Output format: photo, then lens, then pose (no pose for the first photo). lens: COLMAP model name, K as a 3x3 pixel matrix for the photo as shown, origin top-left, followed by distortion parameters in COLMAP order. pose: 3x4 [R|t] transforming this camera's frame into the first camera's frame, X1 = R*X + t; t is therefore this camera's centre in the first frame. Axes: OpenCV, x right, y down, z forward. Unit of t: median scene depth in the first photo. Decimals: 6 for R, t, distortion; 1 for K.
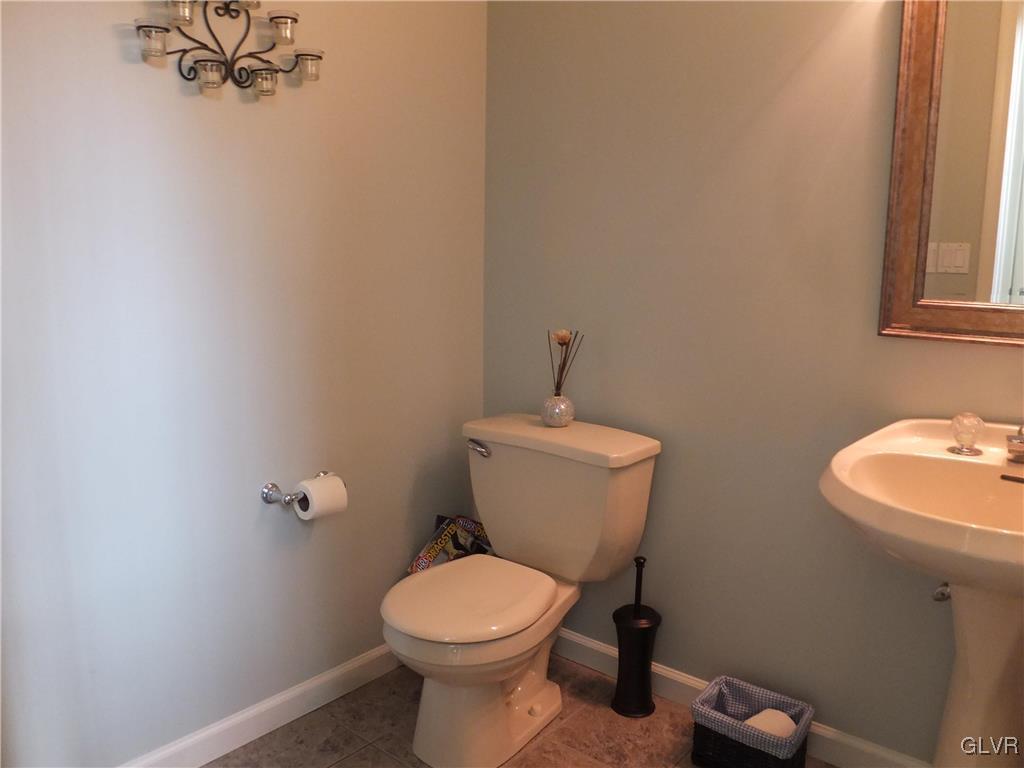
lens RADIAL K [[811.3, 0, 512.0], [0, 811.3, 384.0], [0, 0, 1]] dist [-0.071995, 0.055292]
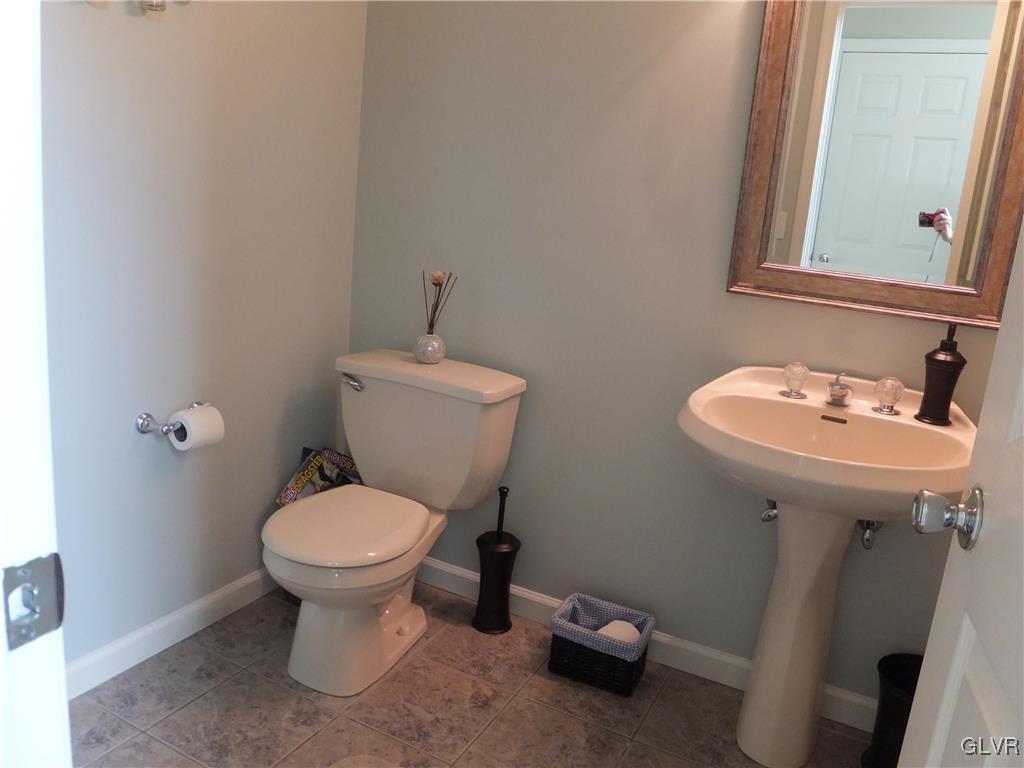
lens RADIAL K [[813.8, 0, 511.5], [0, 813.8, 370.1], [0, 0, 1]] dist [-0.081038, 0.090965]
pose [[0.973170, 0.026989, 0.228497, -0.089898], [-0.040229, 0.997758, 0.053483, 0.000786], [-0.226541, -0.061240, 0.972074, -0.048420]]
